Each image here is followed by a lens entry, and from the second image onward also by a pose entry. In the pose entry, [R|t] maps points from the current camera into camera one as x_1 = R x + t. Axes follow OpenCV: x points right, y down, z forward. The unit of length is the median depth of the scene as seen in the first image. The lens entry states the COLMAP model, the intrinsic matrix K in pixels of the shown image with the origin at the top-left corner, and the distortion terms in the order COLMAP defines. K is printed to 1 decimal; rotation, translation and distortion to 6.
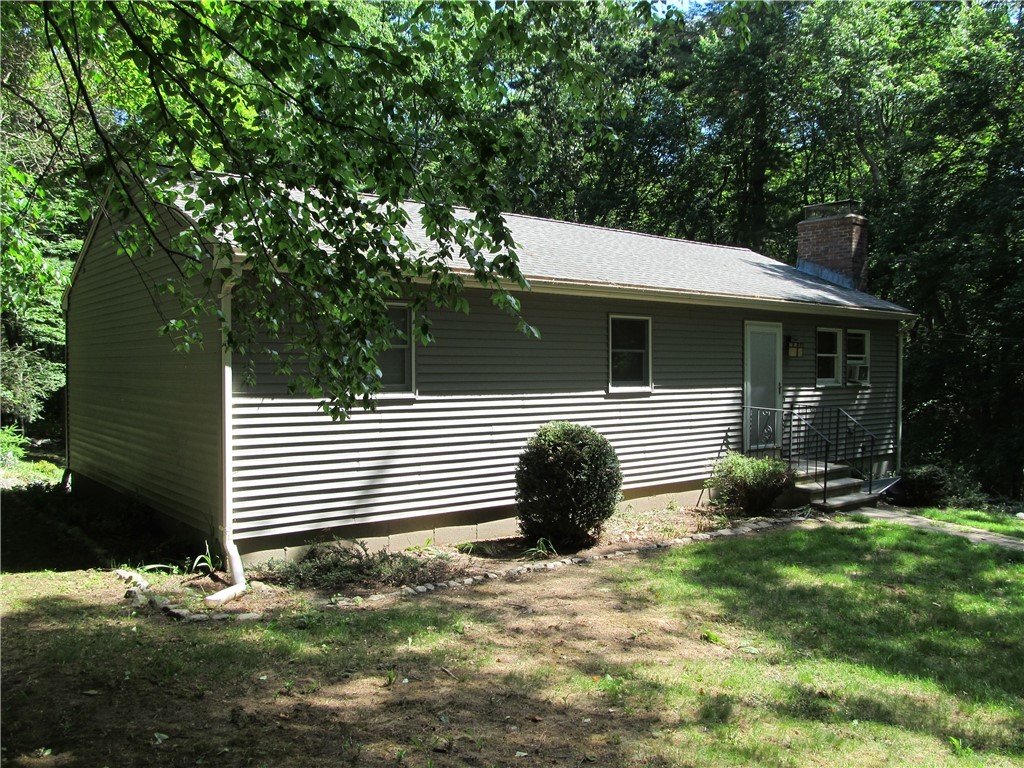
lens RADIAL K [[830.3, 0, 512.0], [0, 830.3, 384.0], [0, 0, 1]] dist [-0.068833, 0.003098]
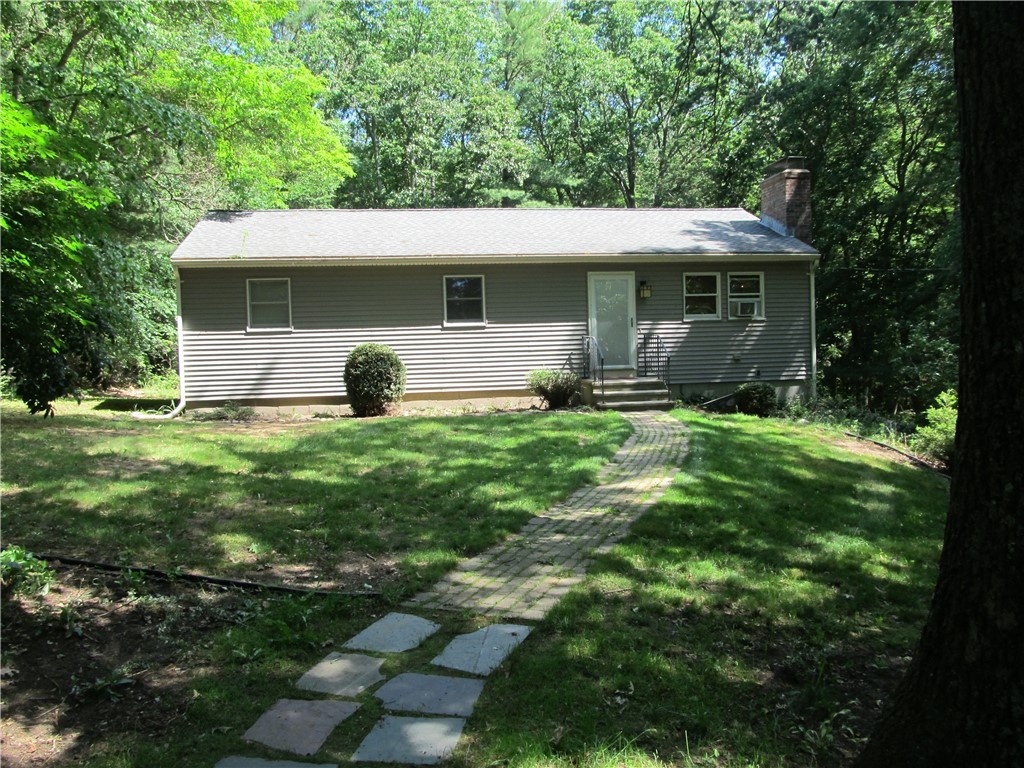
lens RADIAL K [[830.3, 0, 512.0], [0, 830.3, 384.0], [0, 0, 1]] dist [-0.068833, 0.003098]
pose [[0.864172, -0.007614, -0.503140, 0.857242], [0.019547, 0.999639, 0.018446, 0.077812], [0.502817, -0.025775, 0.864008, -0.225770]]
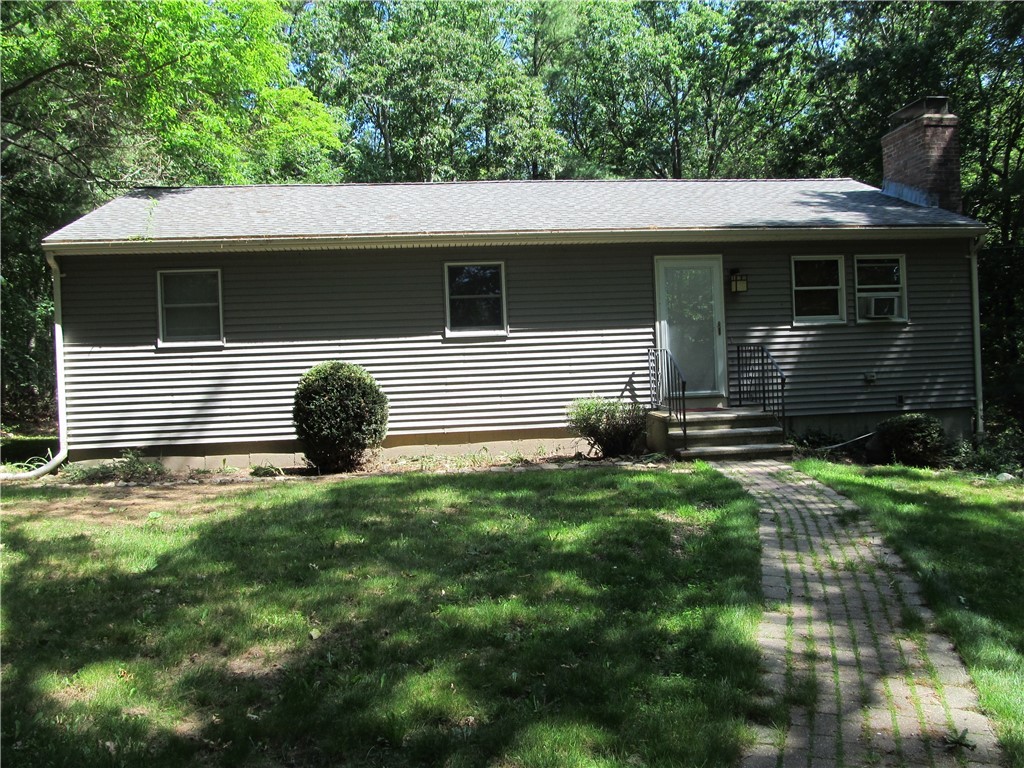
lens RADIAL K [[830.3, 0, 512.0], [0, 830.3, 384.0], [0, 0, 1]] dist [-0.068833, 0.003098]
pose [[0.844290, -0.029568, -0.535070, 0.643377], [0.029321, 0.999530, -0.008968, 0.070144], [0.535084, -0.008117, 0.844760, 0.136577]]
